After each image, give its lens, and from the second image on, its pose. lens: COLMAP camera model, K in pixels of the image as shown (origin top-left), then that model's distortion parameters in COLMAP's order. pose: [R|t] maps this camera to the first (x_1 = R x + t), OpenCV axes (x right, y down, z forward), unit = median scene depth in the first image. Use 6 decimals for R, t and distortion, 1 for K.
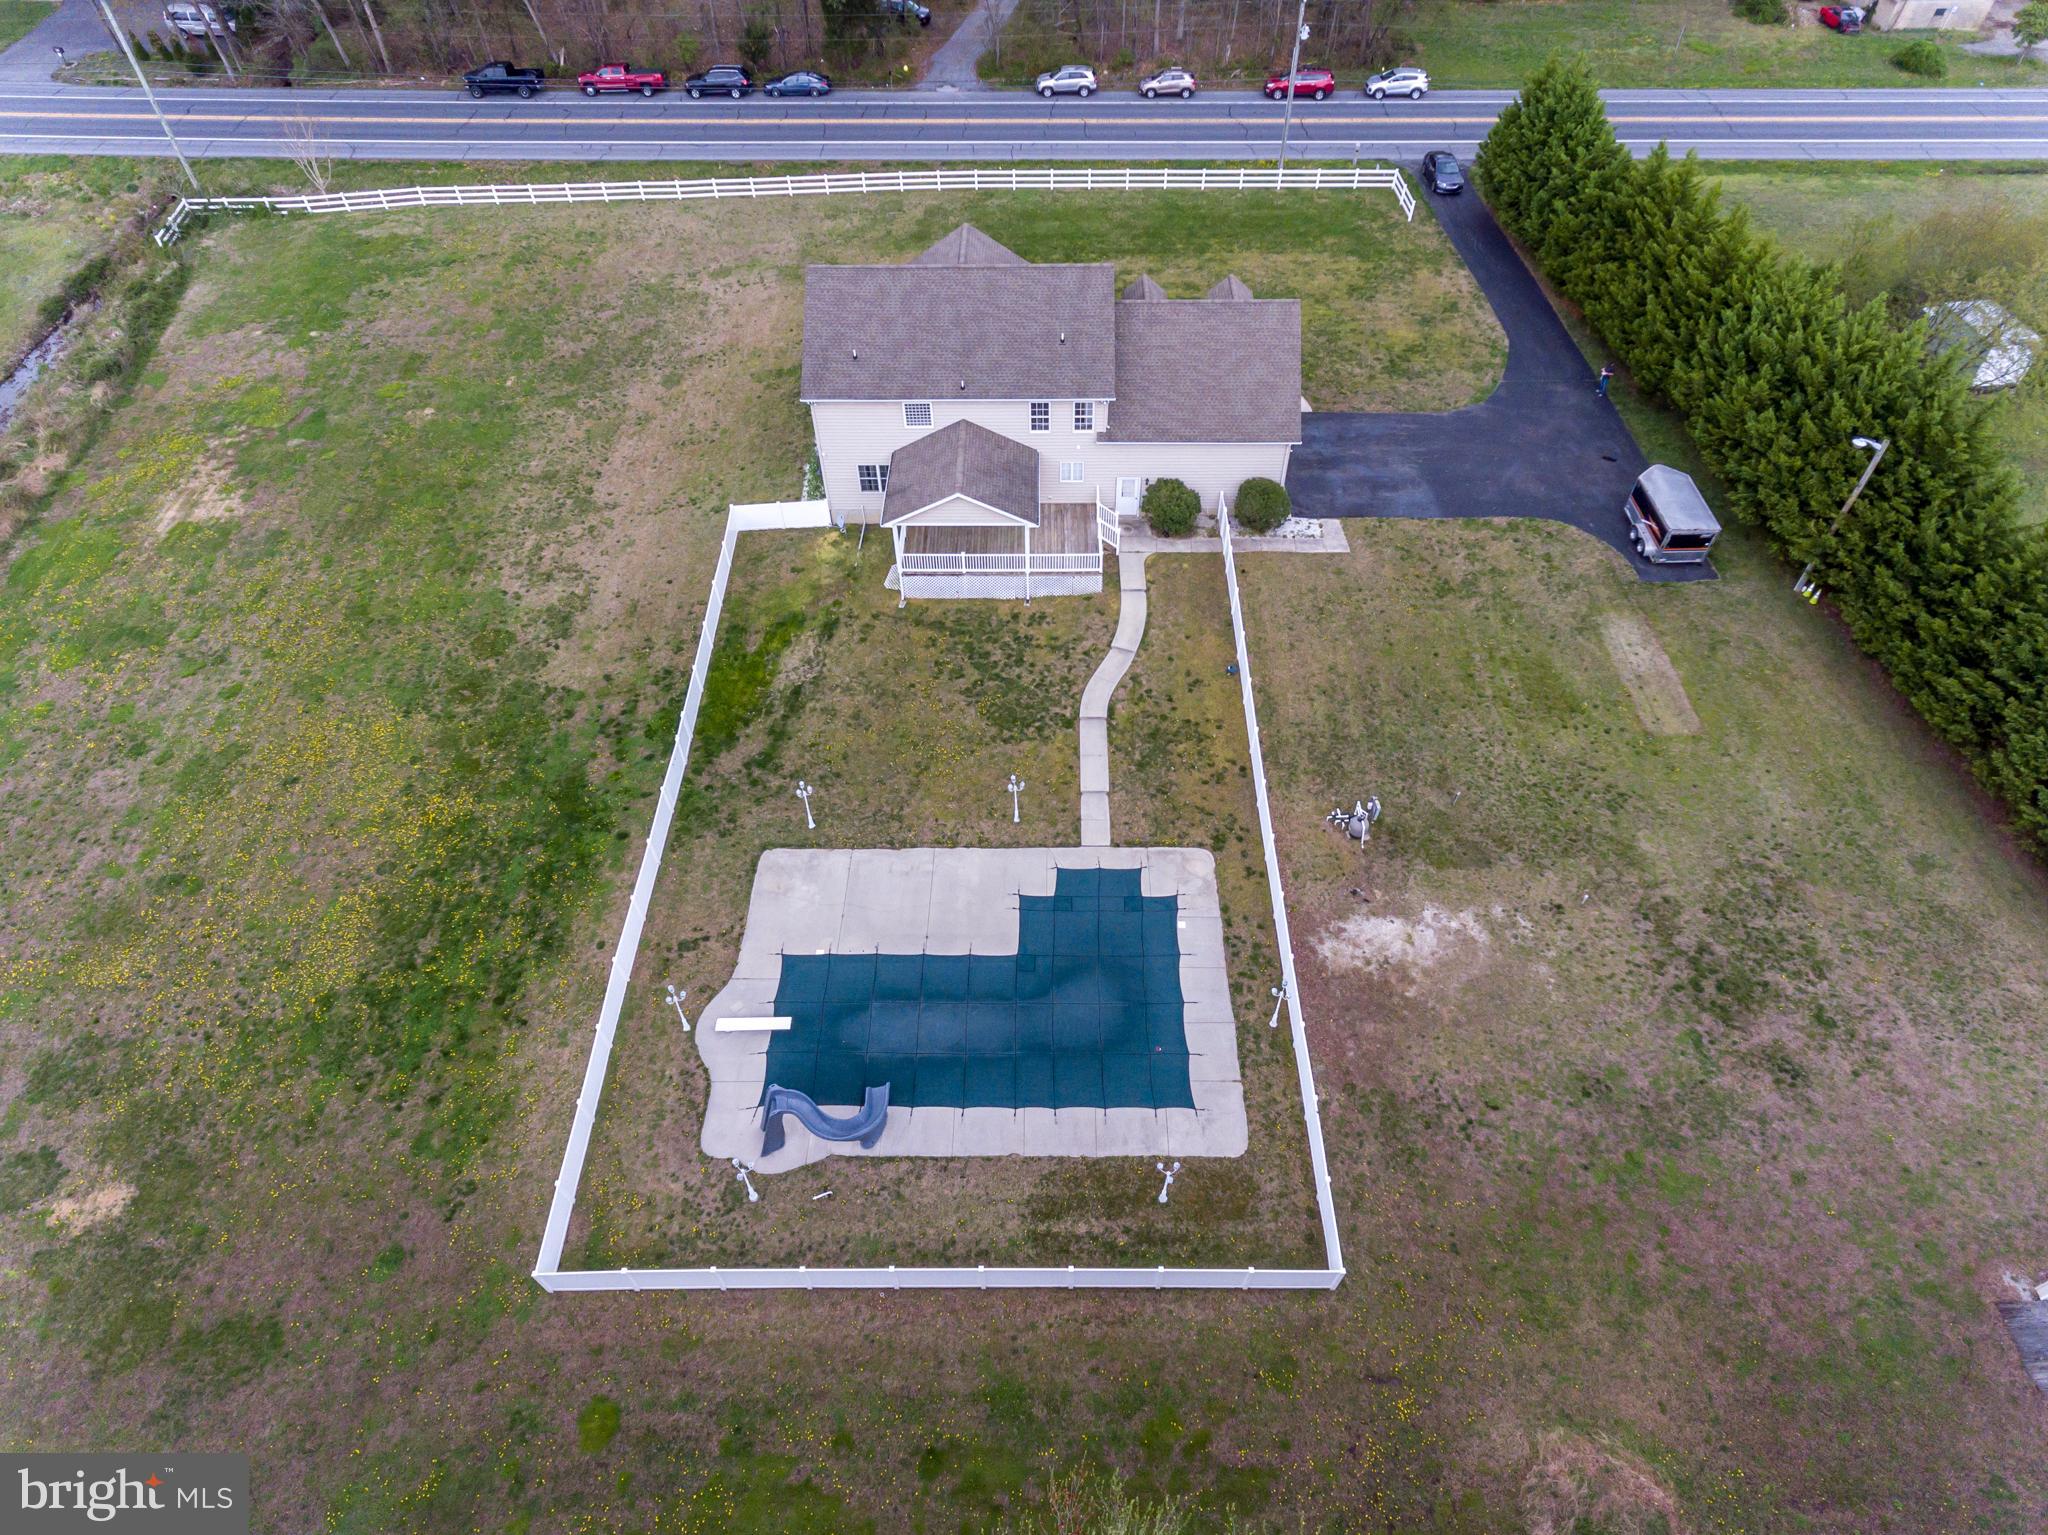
lens RADIAL K [[1199.9, 0, 1030.6], [0, 1199.9, 755.6], [0, 0, 1]] dist [0.017288, 0.004424]
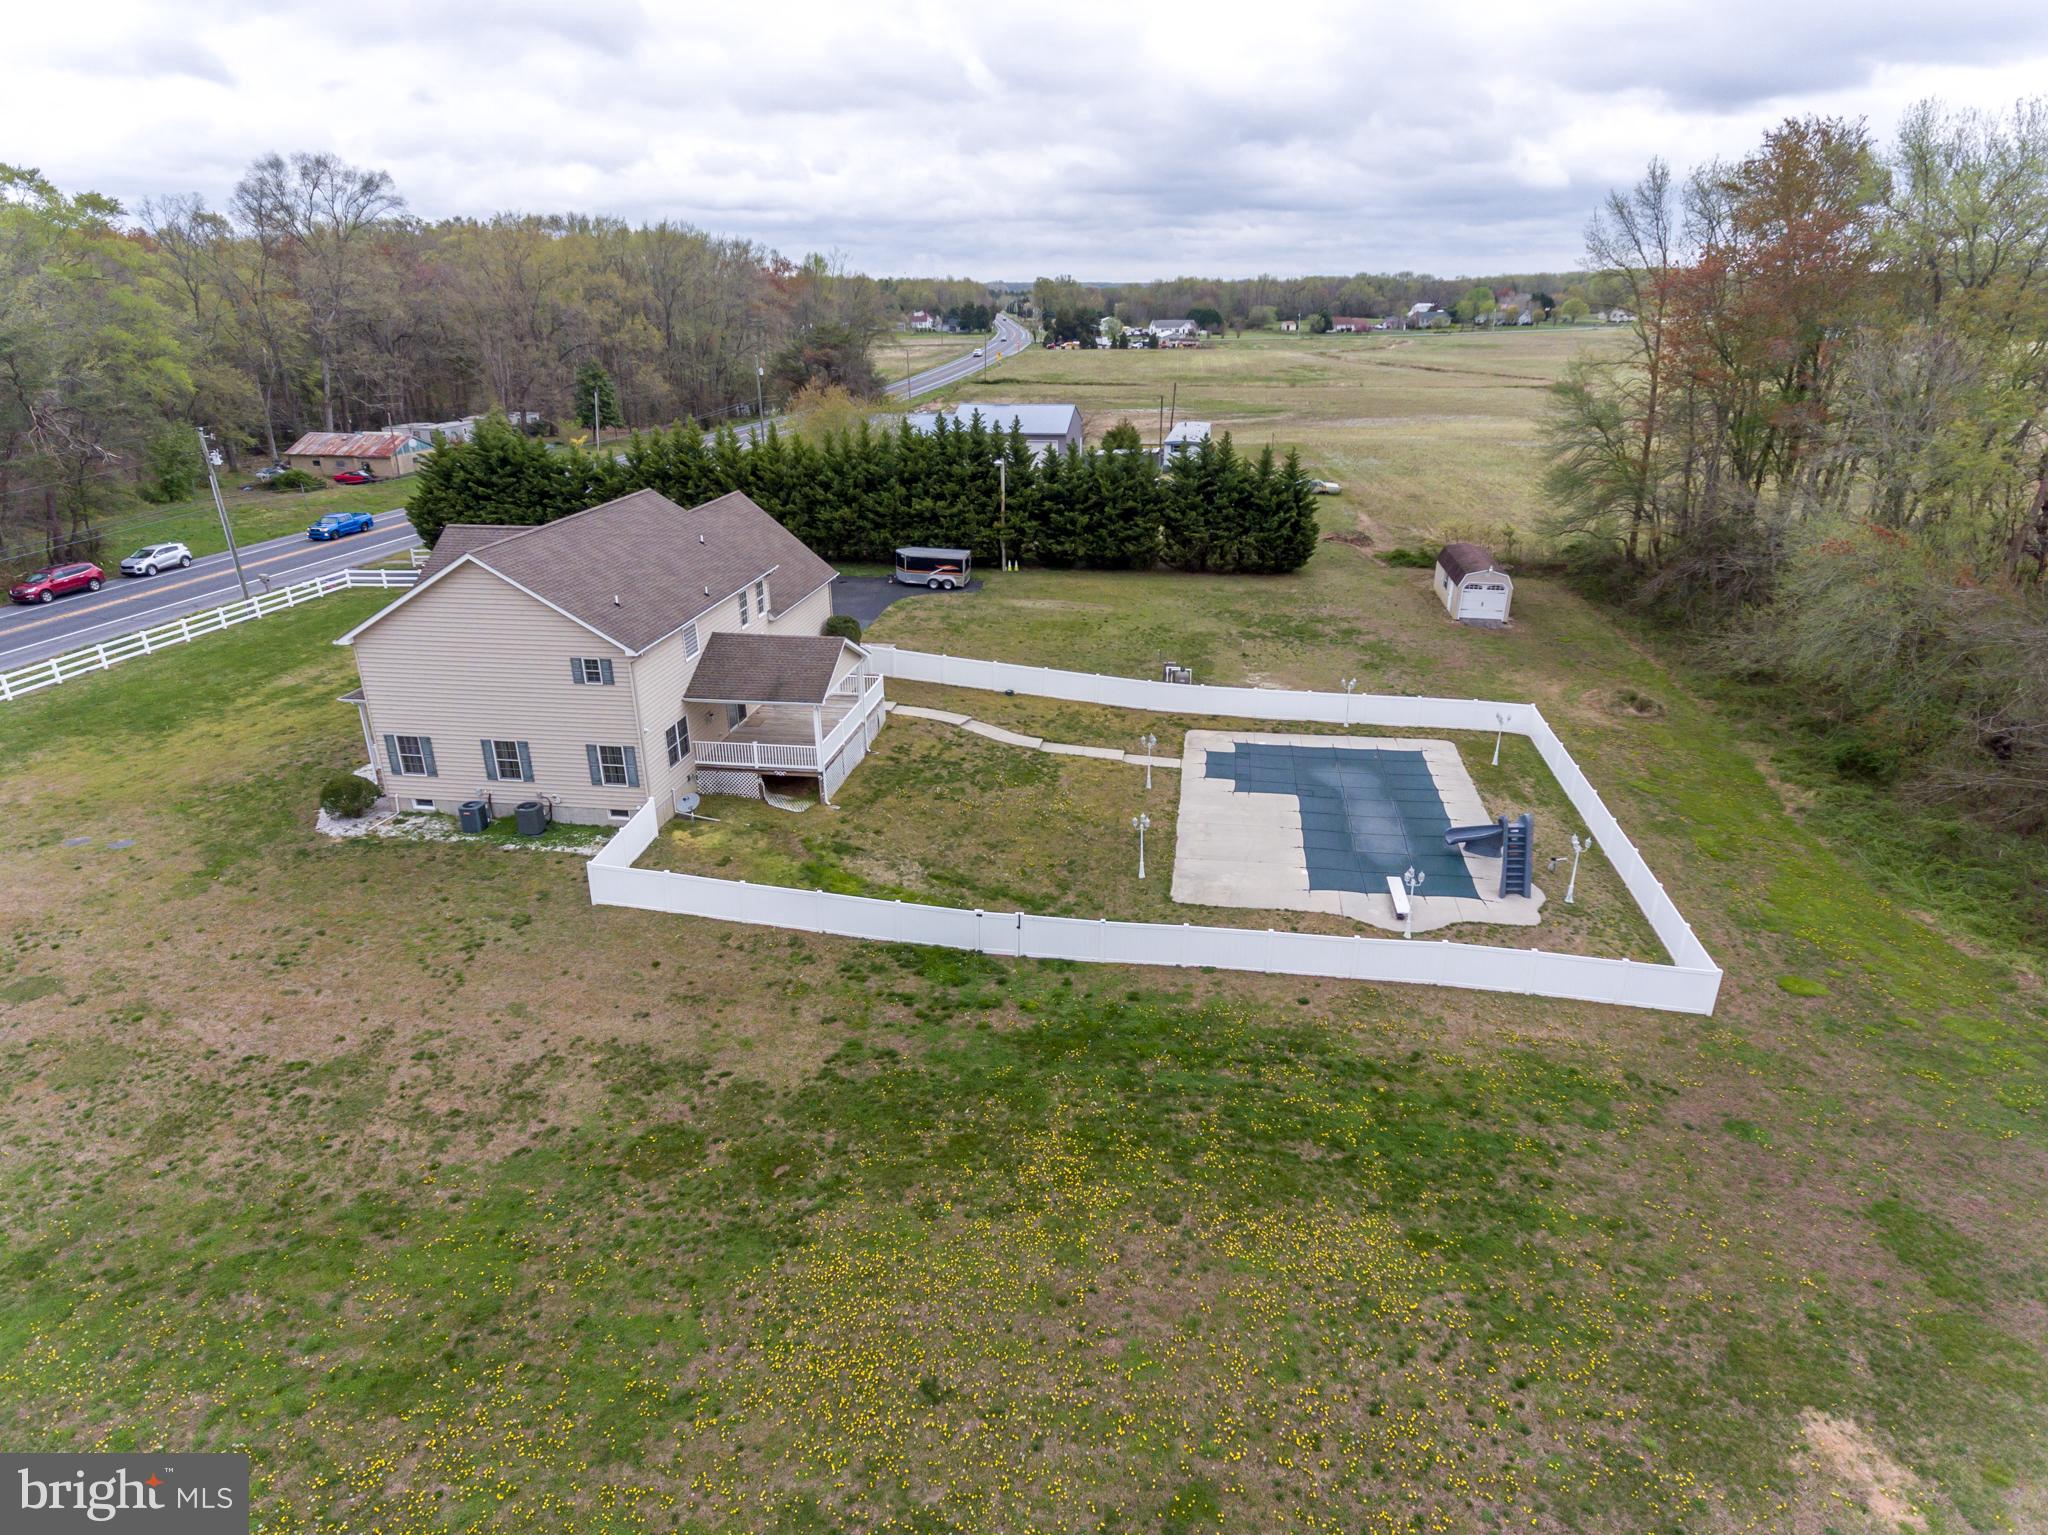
lens RADIAL K [[1199.9, 0, 1043.0], [0, 1199.9, 767.2], [0, 0, 1]] dist [0.017288, 0.004424]
pose [[0.132250, -0.359462, 0.923741, -0.963013], [0.739083, 0.656756, 0.149756, -0.180562], [-0.660504, 0.662916, 0.352529, 0.640459]]
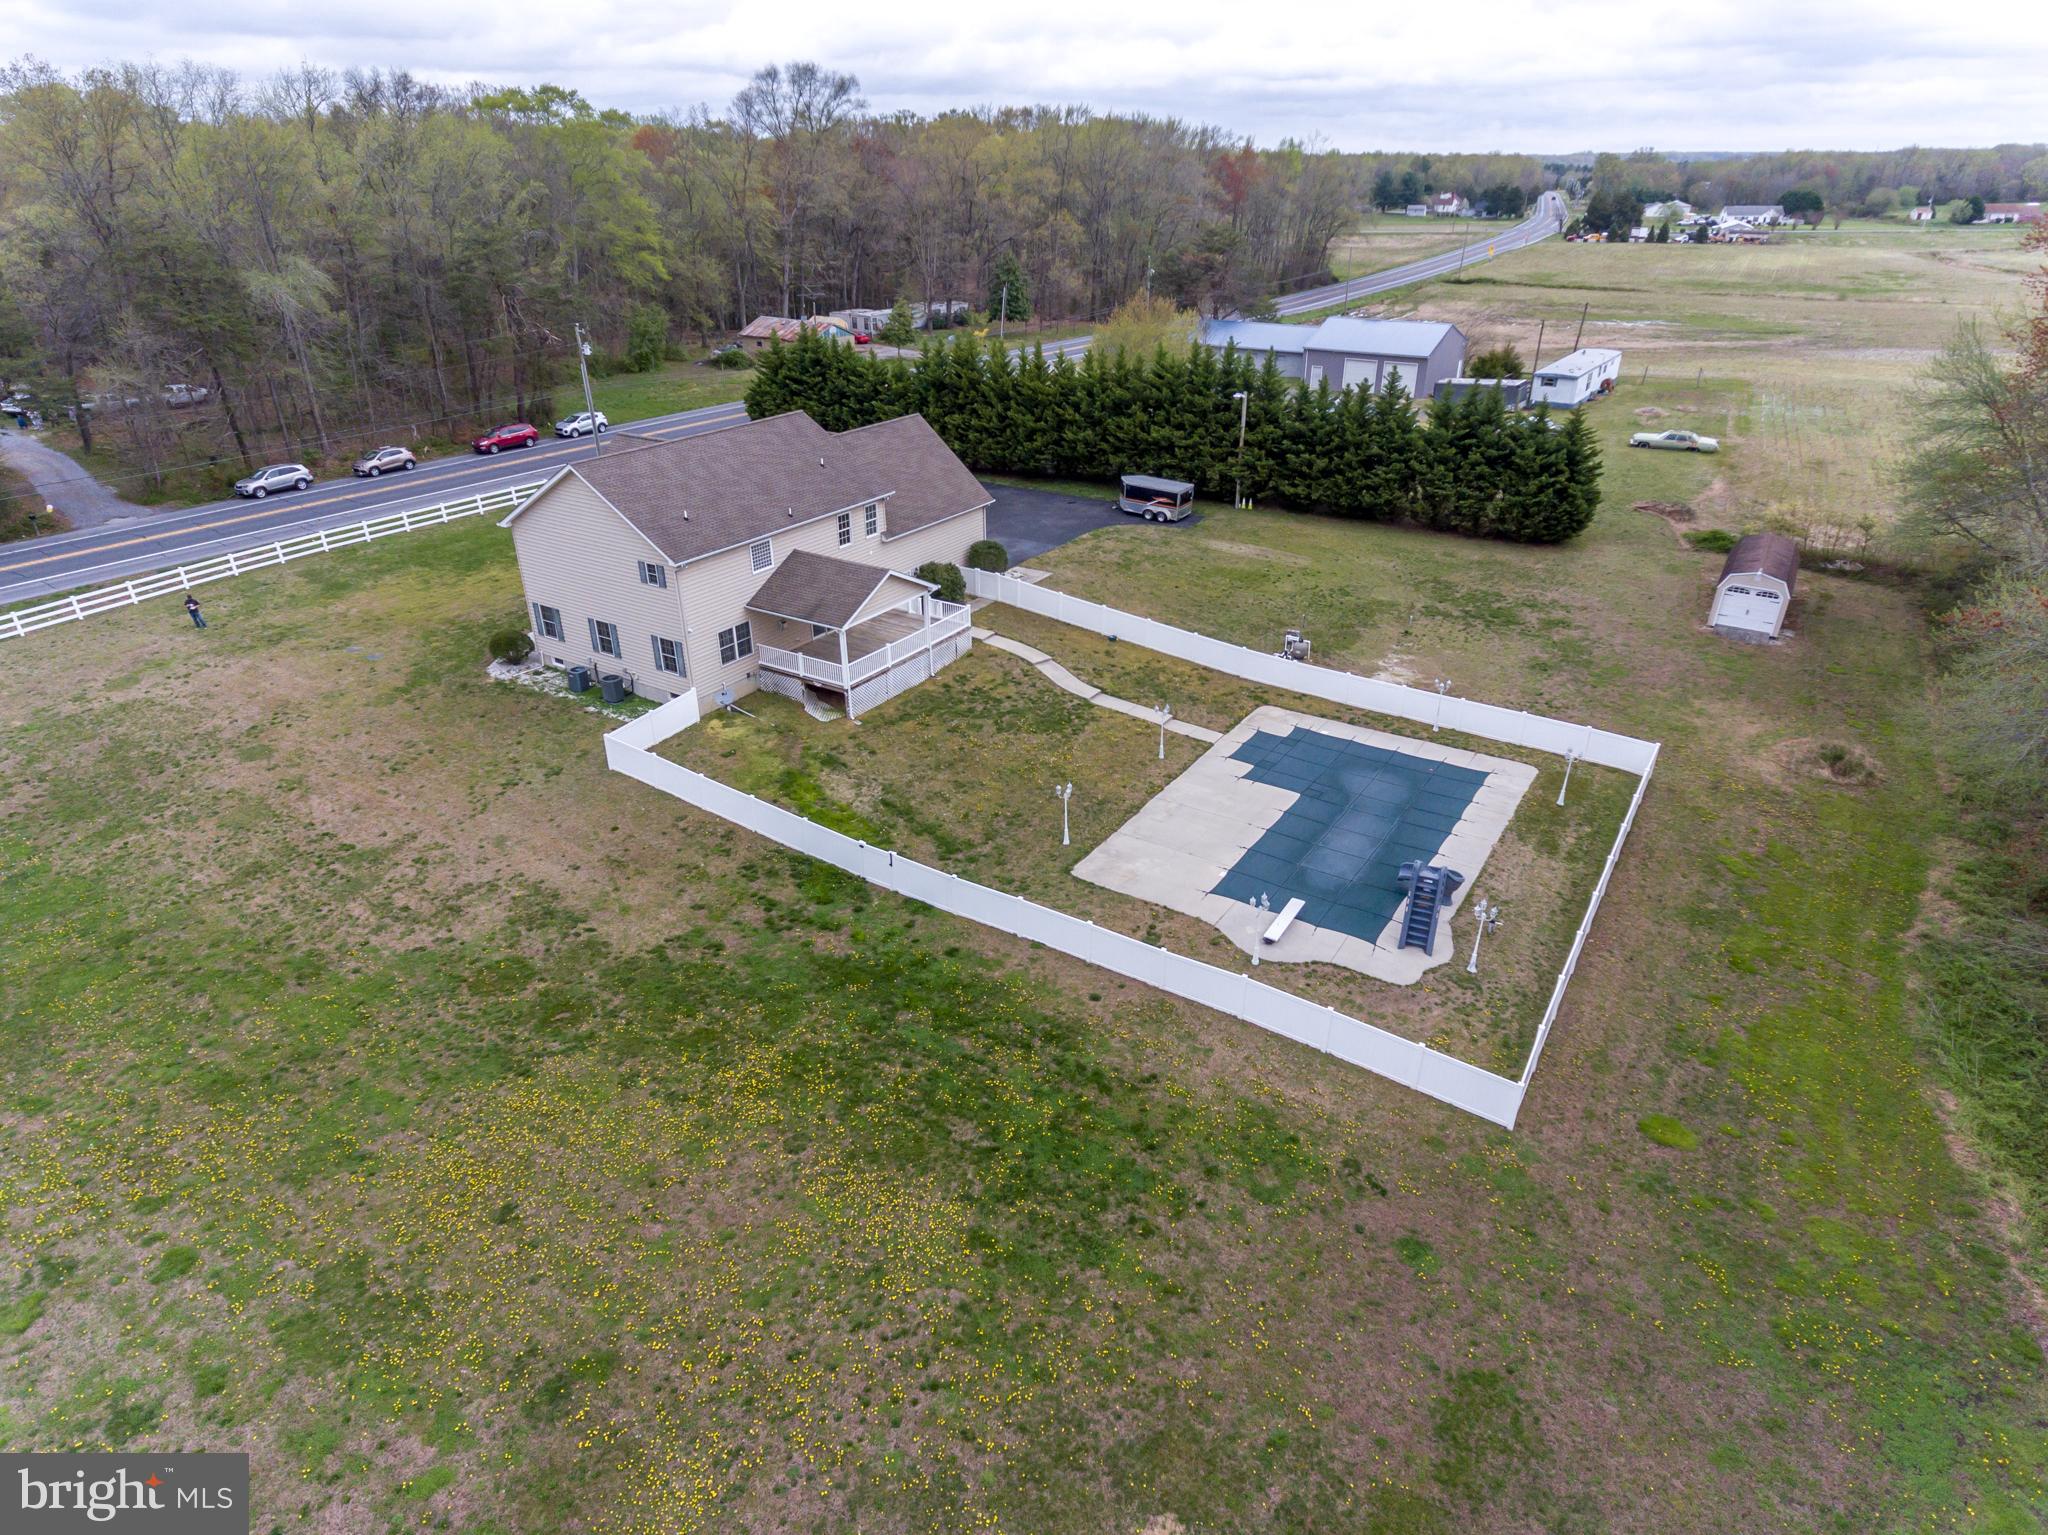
lens RADIAL K [[1199.9, 0, 1039.0], [0, 1199.9, 766.5], [0, 0, 1]] dist [0.017288, 0.004424]
pose [[0.530042, -0.373509, 0.761280, -0.846323], [0.628045, 0.776124, -0.056485, 0.049457], [-0.569750, 0.508058, 0.645958, 0.357241]]
